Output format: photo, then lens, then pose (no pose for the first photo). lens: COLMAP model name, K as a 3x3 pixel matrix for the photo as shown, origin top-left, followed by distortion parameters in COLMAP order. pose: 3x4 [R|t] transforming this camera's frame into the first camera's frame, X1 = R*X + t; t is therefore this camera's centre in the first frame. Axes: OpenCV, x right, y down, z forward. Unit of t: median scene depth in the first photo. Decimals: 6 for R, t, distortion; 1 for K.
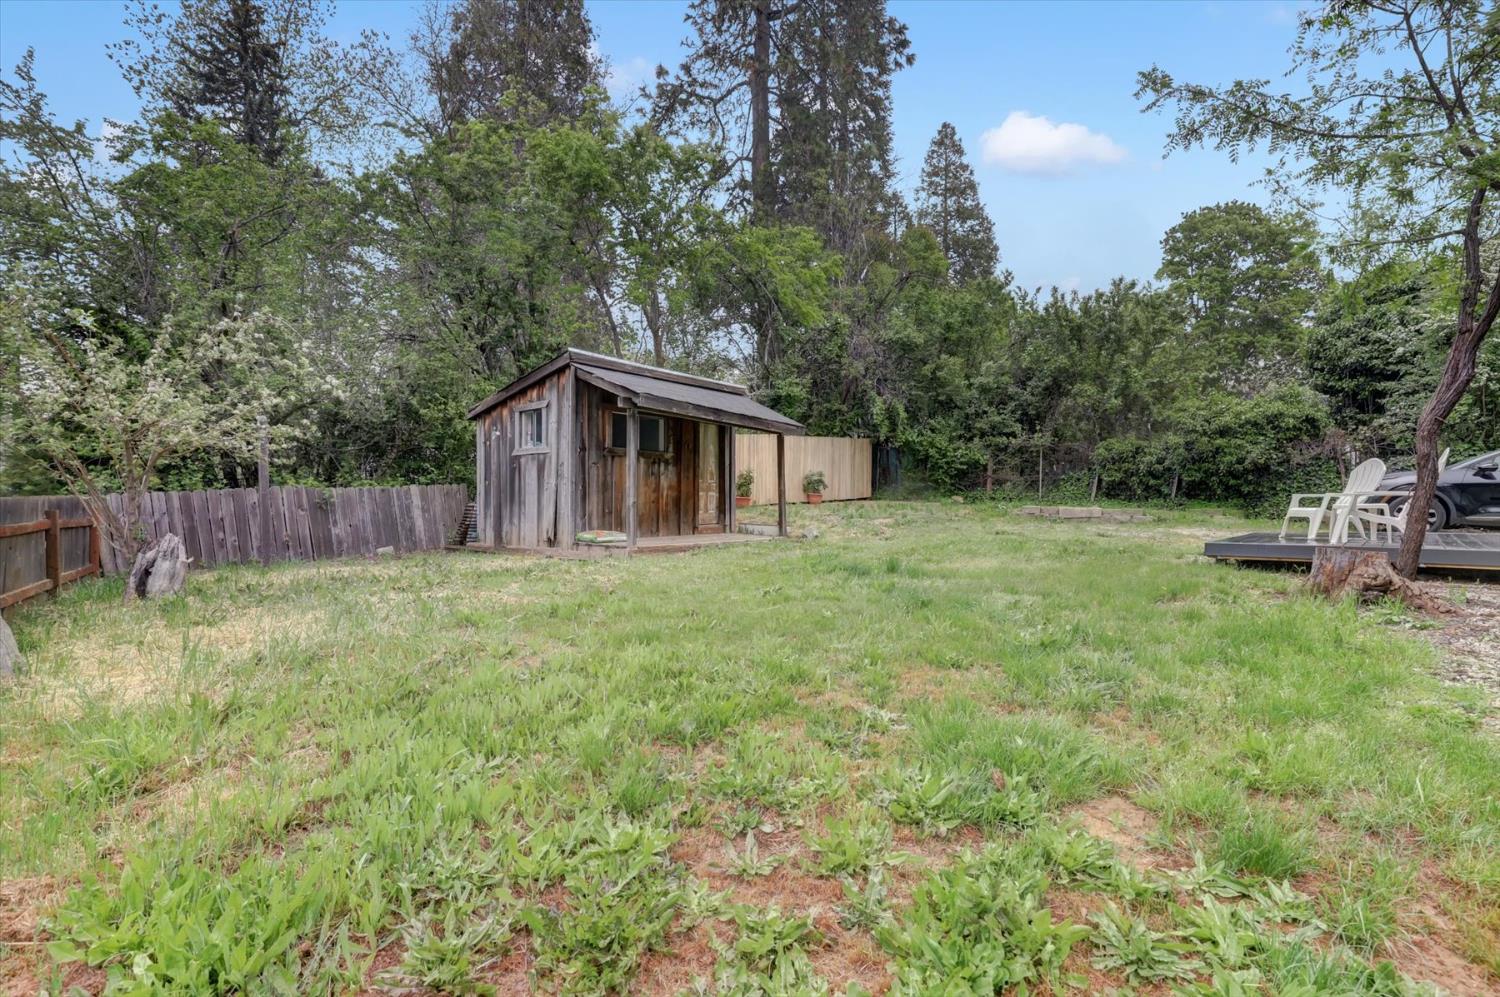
lens RADIAL K [[695.7, 0, 757.6], [0, 695.7, 494.4], [0, 0, 1]] dist [-0.015174, 0.000122]
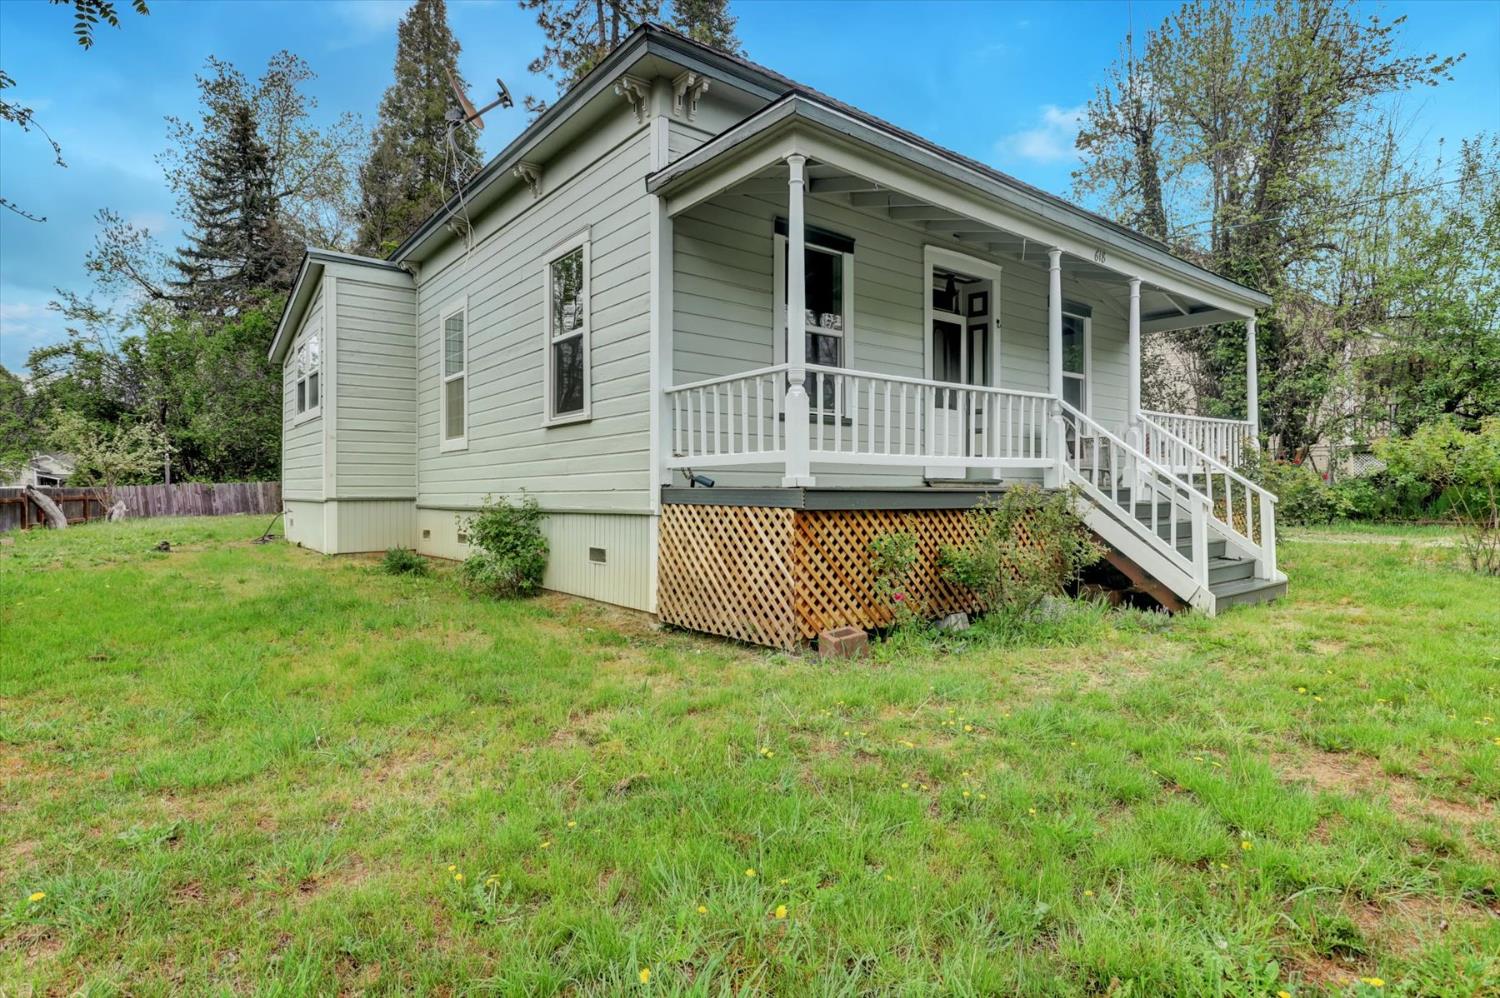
lens RADIAL K [[799.5, 0, 750.0], [0, 799.5, 499.0], [0, 0, 1]] dist [-0.001548, 0.000174]
pose [[0.987531, -0.003196, -0.157390, 1.461490], [0.005775, 0.999856, 0.015929, 0.008165], [0.157317, -0.016640, 0.987408, -1.211776]]
